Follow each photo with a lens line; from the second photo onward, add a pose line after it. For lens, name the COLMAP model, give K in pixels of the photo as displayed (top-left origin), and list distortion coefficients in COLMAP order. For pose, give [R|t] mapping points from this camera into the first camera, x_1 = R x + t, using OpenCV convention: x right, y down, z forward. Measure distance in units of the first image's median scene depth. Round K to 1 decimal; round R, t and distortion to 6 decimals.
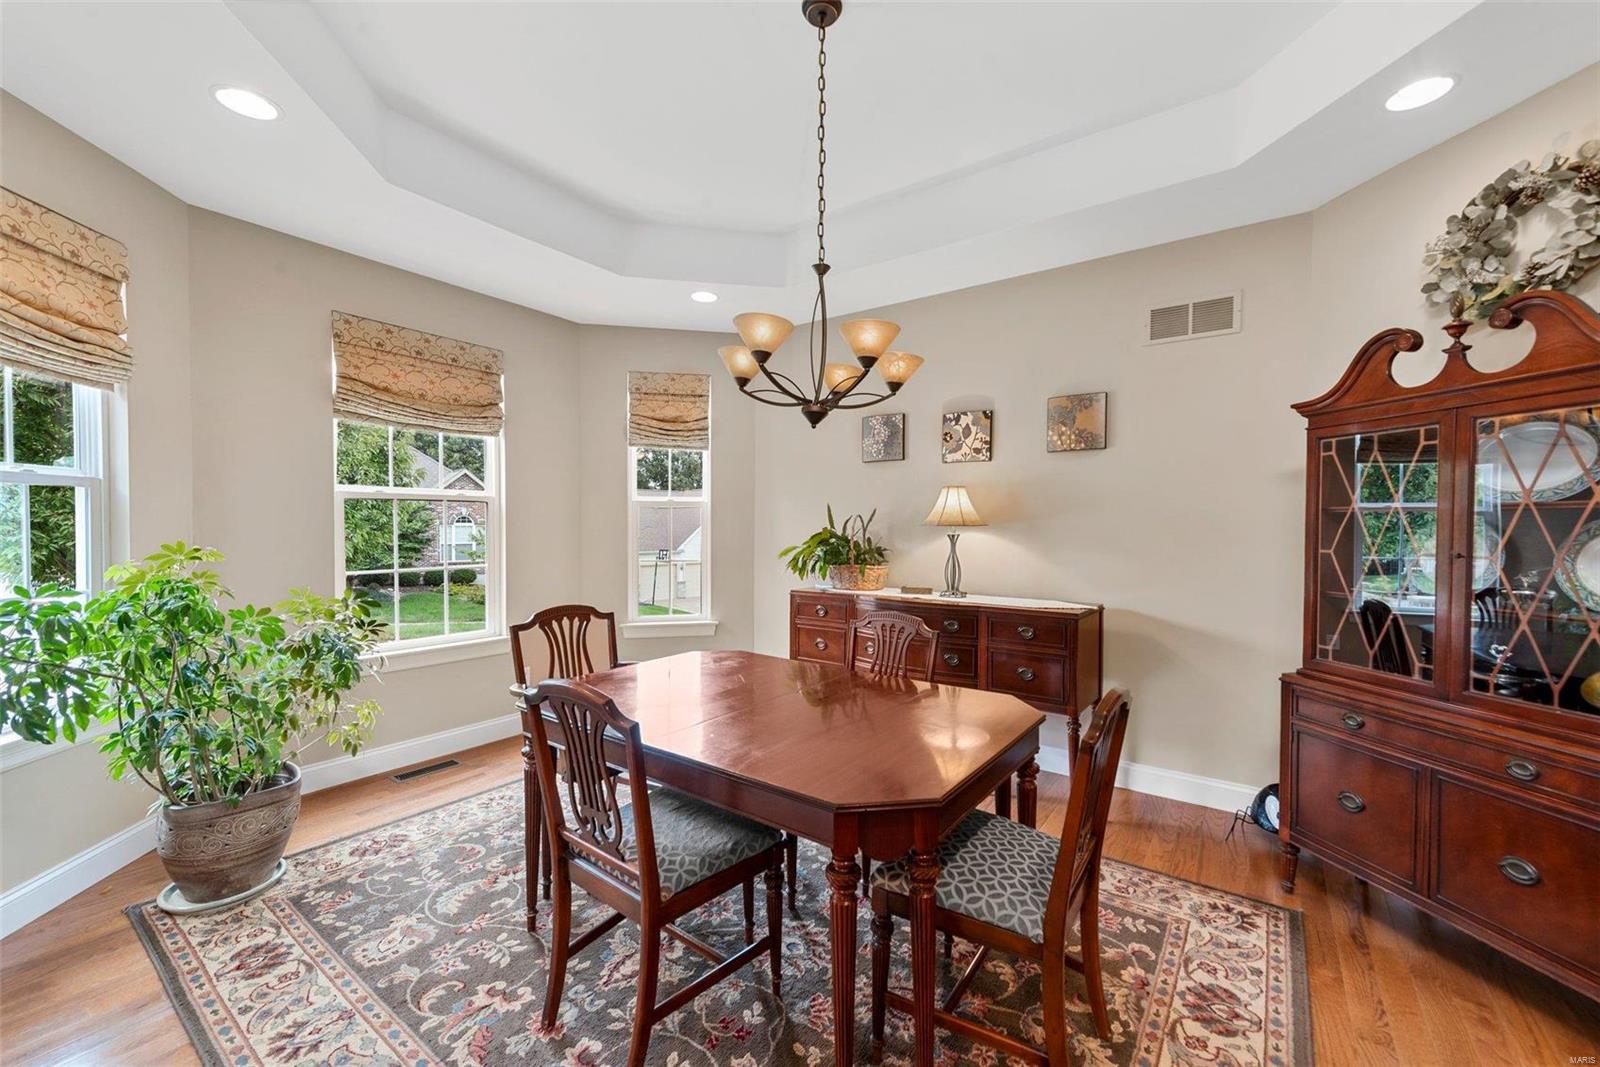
lens RADIAL K [[637.6, 0, 815.4], [0, 637.6, 543.6], [0, 0, 1]] dist [0.015371, -0.000434]
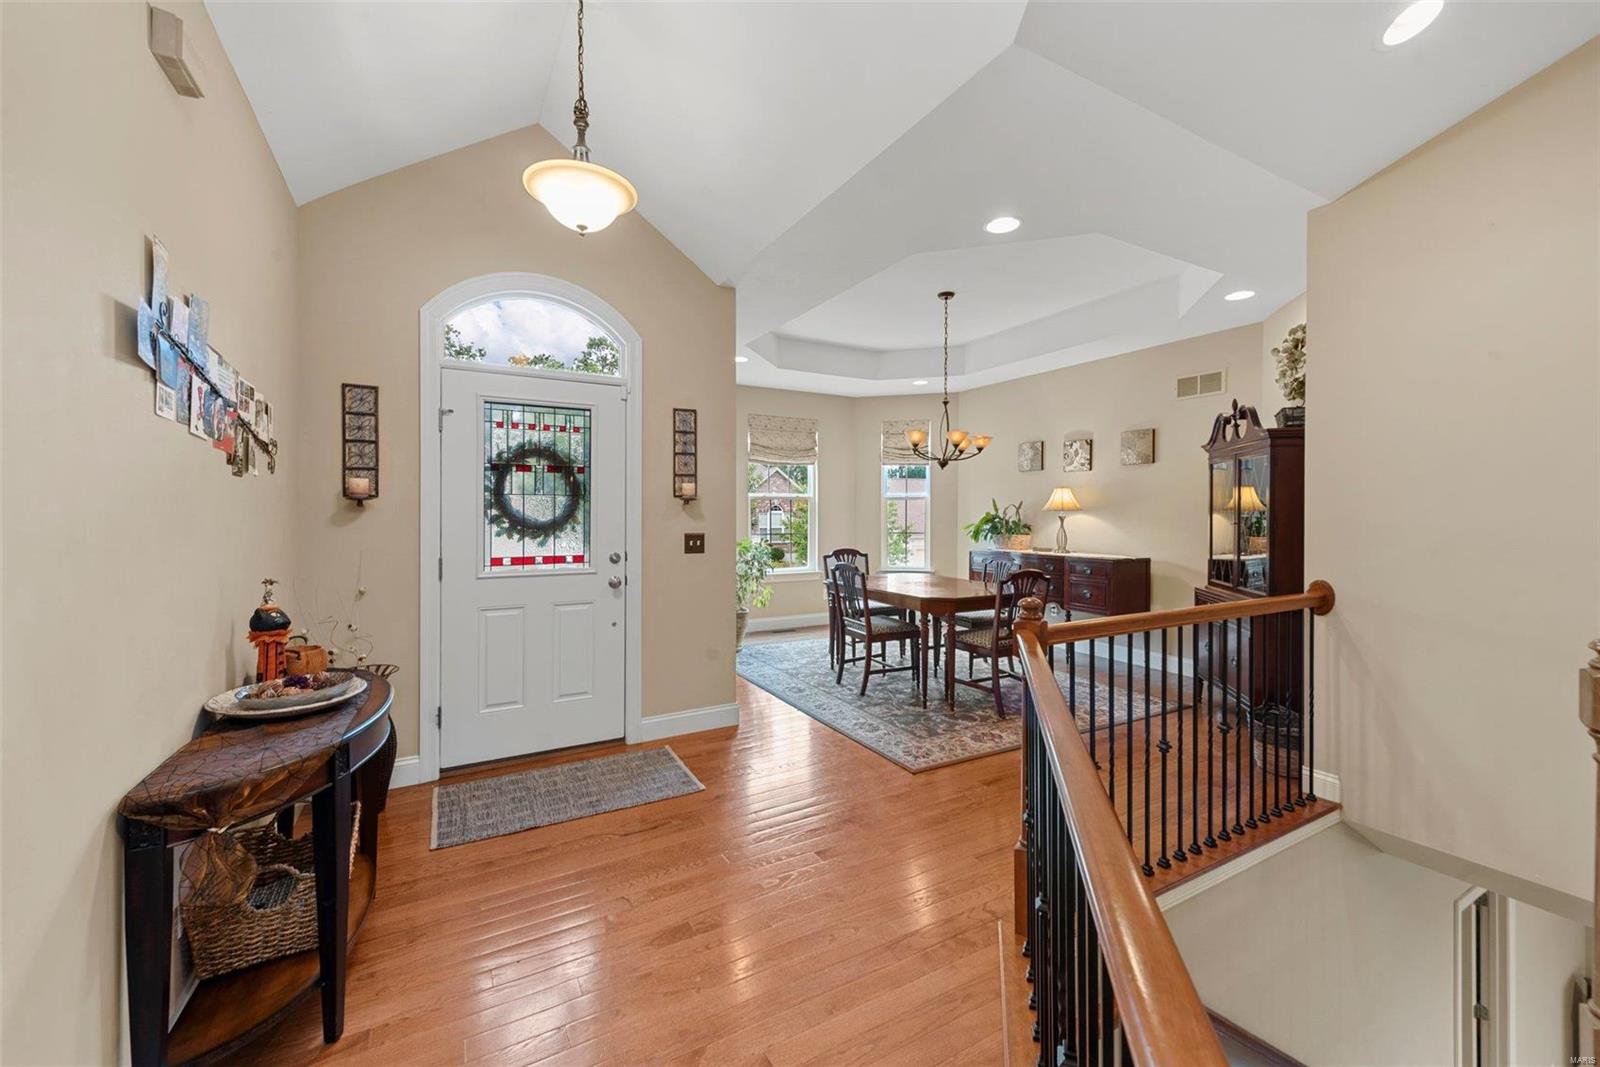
lens RADIAL K [[637.6, 0, 825.8], [0, 637.6, 519.4], [0, 0, 1]] dist [0.015371, -0.000434]
pose [[0.913512, -0.001479, -0.406809, 0.319309], [-0.005093, 0.999873, -0.015071, 0.022077], [0.406780, 0.015839, 0.913389, -0.751198]]
